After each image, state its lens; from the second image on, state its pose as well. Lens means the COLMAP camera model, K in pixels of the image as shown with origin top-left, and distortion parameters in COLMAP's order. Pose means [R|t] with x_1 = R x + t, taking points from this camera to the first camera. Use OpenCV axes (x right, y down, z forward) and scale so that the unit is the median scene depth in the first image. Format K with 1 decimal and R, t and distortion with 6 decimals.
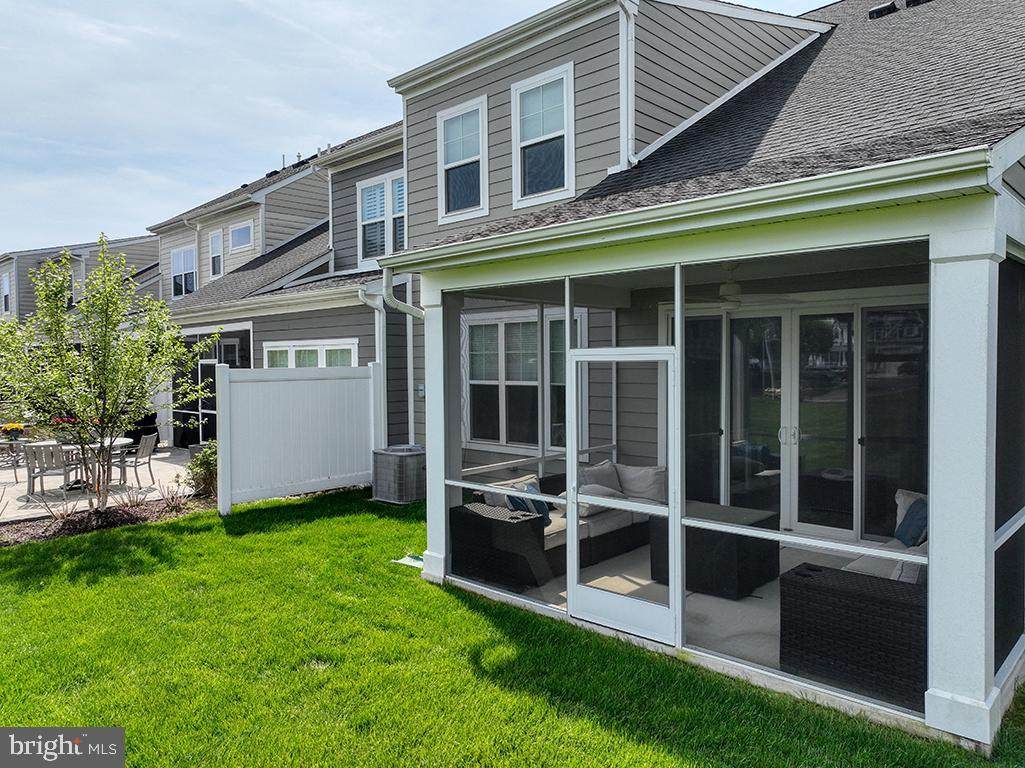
lens RADIAL K [[722.3, 0, 513.2], [0, 722.3, 380.1], [0, 0, 1]] dist [-0.005417, 0.021232]
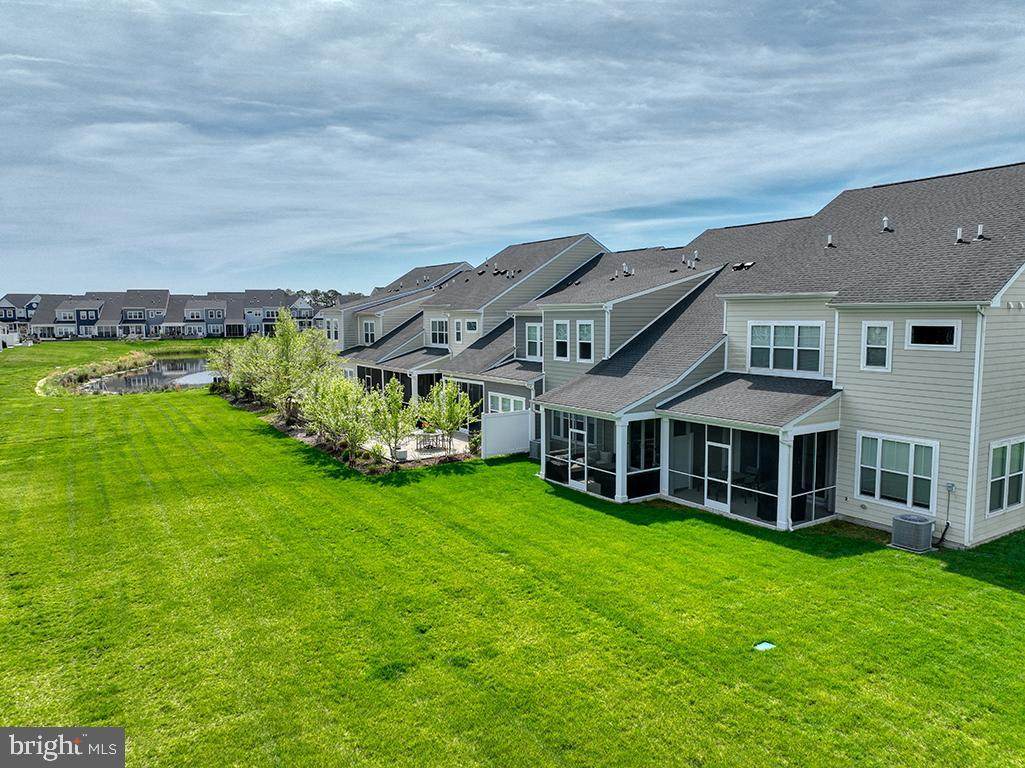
lens RADIAL K [[722.3, 0, 511.1], [0, 722.3, 384.9], [0, 0, 1]] dist [-0.005417, 0.021232]
pose [[0.971979, 0.024307, -0.233808, 0.464550], [-0.006797, 0.997130, 0.075406, -0.392179], [0.234970, -0.071704, 0.969354, -2.080316]]
